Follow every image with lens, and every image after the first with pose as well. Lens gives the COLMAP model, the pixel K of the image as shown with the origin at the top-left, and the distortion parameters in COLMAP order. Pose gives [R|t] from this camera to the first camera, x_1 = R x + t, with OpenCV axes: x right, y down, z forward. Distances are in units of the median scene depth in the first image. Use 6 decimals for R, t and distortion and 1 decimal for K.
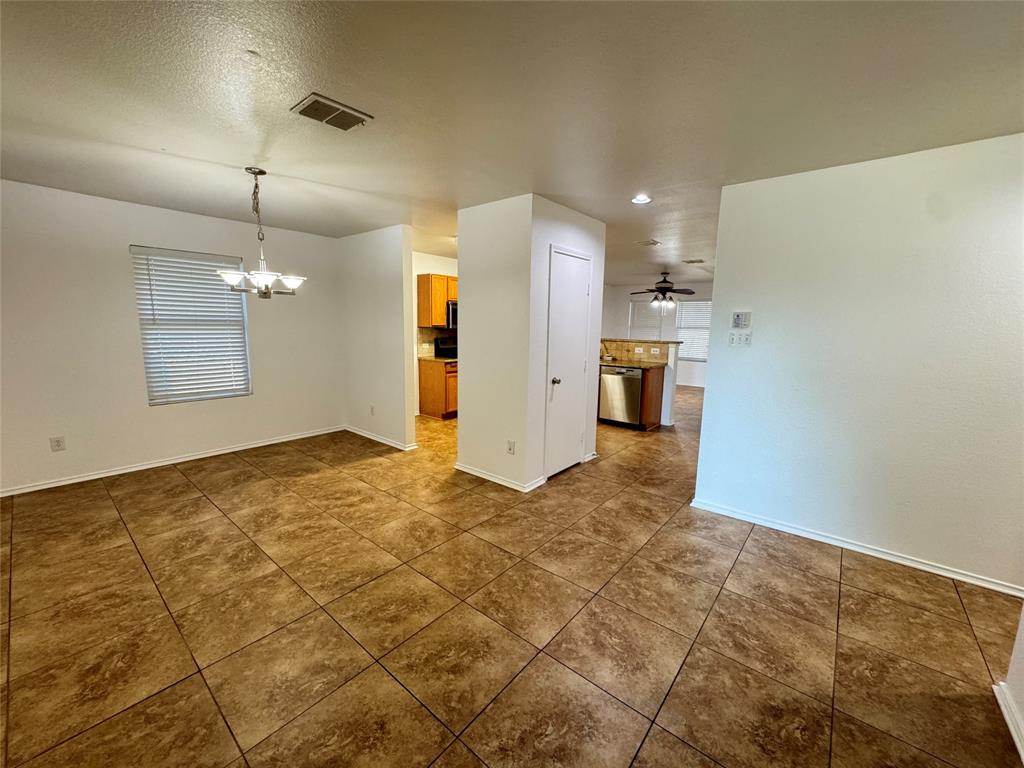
lens RADIAL K [[409.0, 0, 515.0], [0, 409.0, 380.2], [0, 0, 1]] dist [-0.002821, 0.000618]
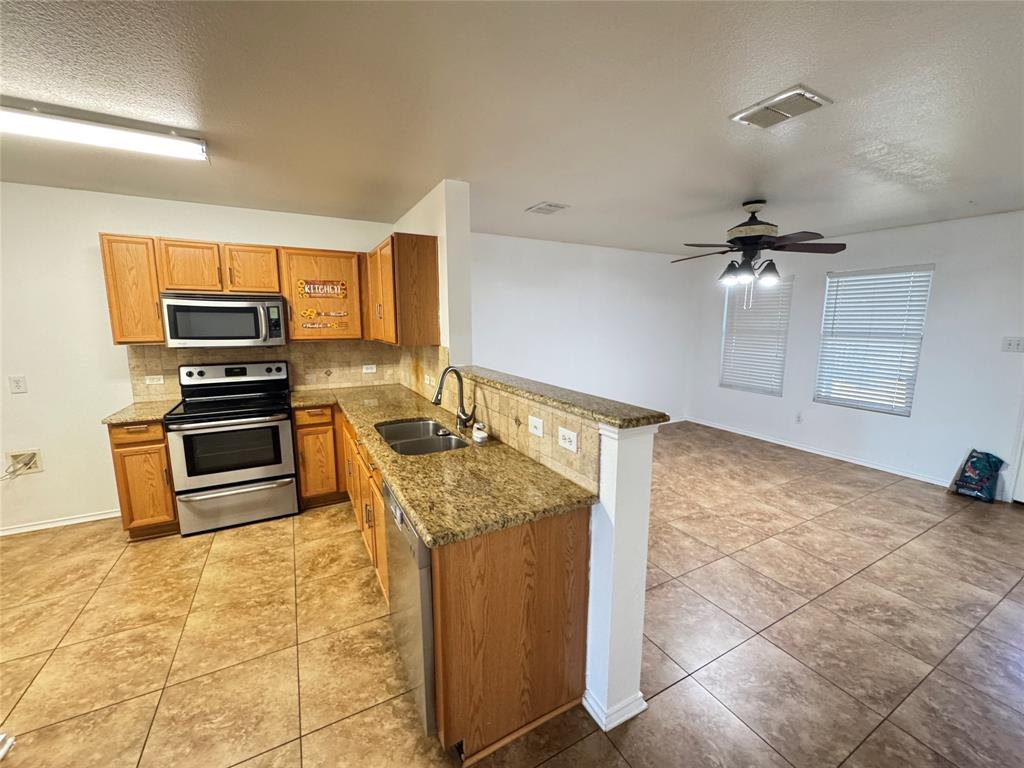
lens RADIAL K [[409.0, 0, 512.3], [0, 409.0, 383.1], [0, 0, 1]] dist [-0.002821, 0.000618]
pose [[0.930271, 0.051613, -0.363223, 0.722069], [-0.043234, 0.998579, 0.031167, -0.208059], [0.364316, -0.013290, 0.931181, 1.296842]]
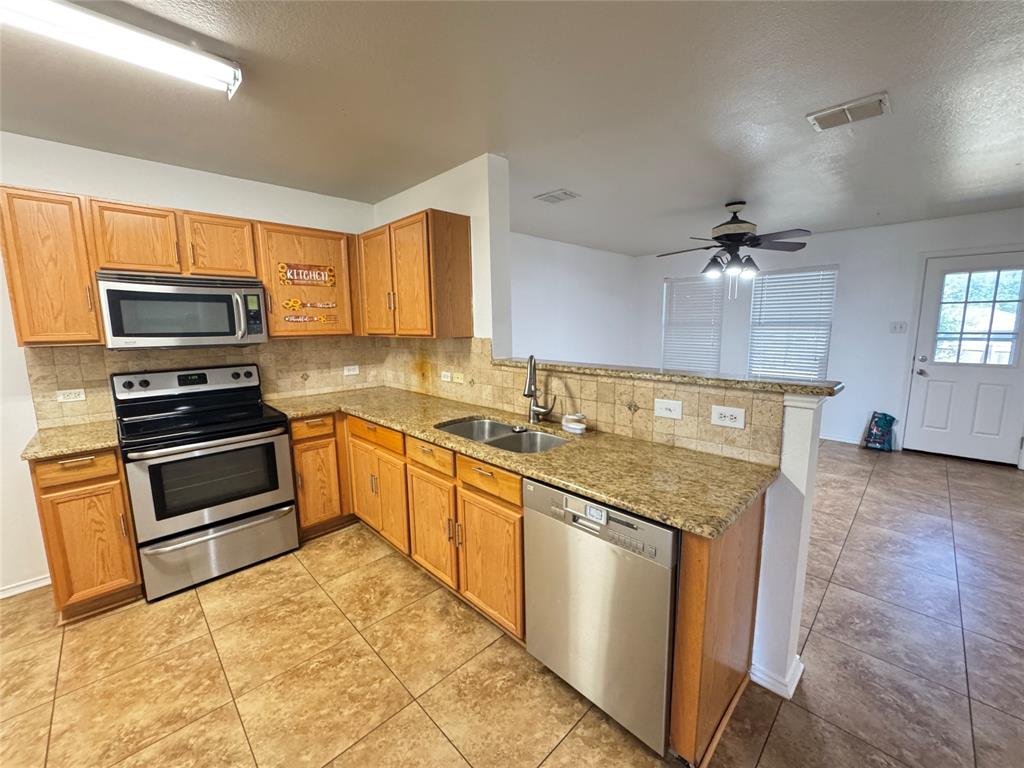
lens RADIAL K [[409.0, 0, 512.0], [0, 409.0, 382.4], [0, 0, 1]] dist [-0.002821, 0.000618]
pose [[0.995186, -0.004058, -0.097918, 0.401036], [0.005770, 0.999835, 0.017205, -0.178946], [0.097832, -0.017688, 0.995046, 1.269136]]
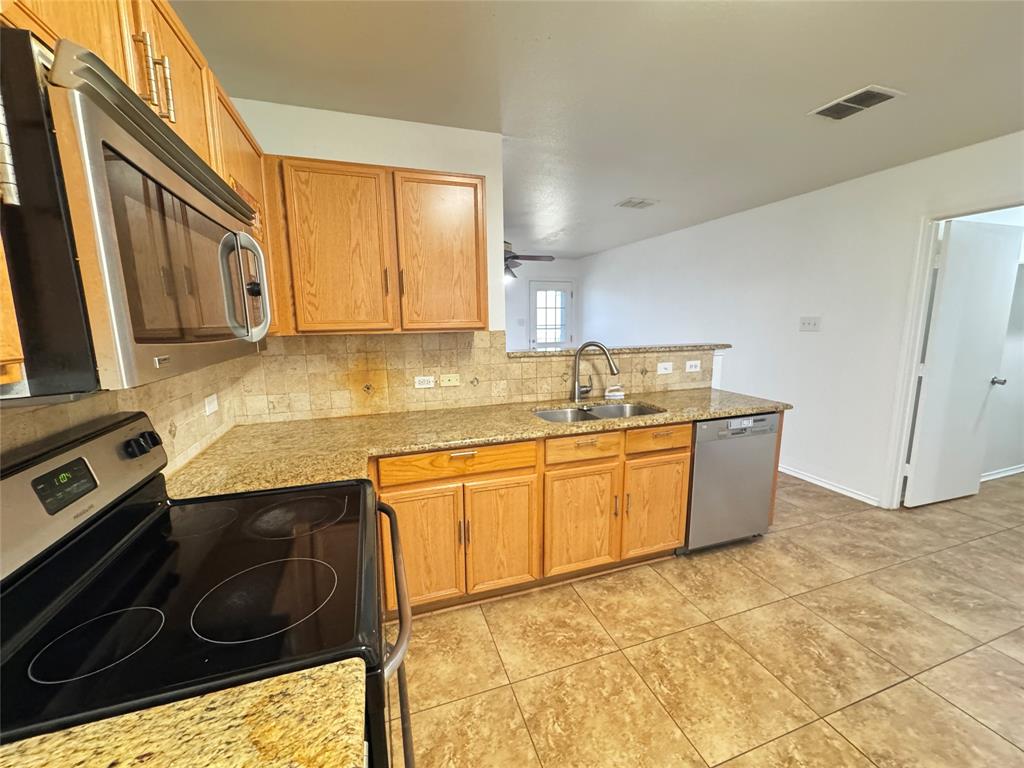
lens RADIAL K [[409.0, 0, 511.2], [0, 409.0, 382.4], [0, 0, 1]] dist [-0.002821, 0.000618]
pose [[0.521352, -0.143904, 0.841120, -0.347476], [0.122534, 0.988088, 0.093098, -0.224506], [-0.844498, 0.054529, 0.532775, 1.640829]]
